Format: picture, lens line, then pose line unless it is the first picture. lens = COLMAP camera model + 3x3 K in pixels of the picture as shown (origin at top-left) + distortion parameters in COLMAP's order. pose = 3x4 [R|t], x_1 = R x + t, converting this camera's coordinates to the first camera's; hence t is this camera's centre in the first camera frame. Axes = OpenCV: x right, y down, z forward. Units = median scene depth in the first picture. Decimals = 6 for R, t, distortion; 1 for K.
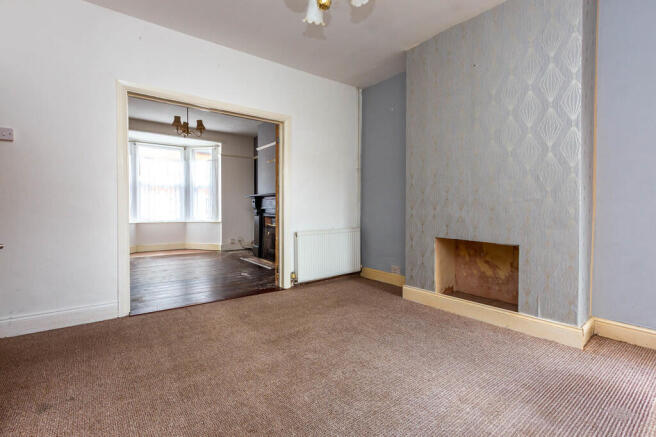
lens RADIAL K [[317.4, 0, 325.5], [0, 317.4, 217.3], [0, 0, 1]] dist [0.000223, 0.000078]
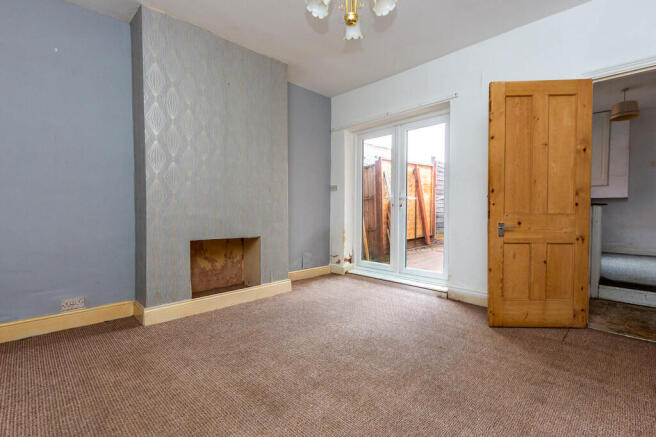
lens RADIAL K [[317.4, 0, 325.5], [0, 317.4, 217.3], [0, 0, 1]] dist [0.000223, 0.000078]
pose [[-0.168687, -0.020780, 0.985451, -0.723092], [0.028186, 0.999267, 0.025896, -0.019777], [-0.985267, 0.032145, -0.167977, 0.863762]]
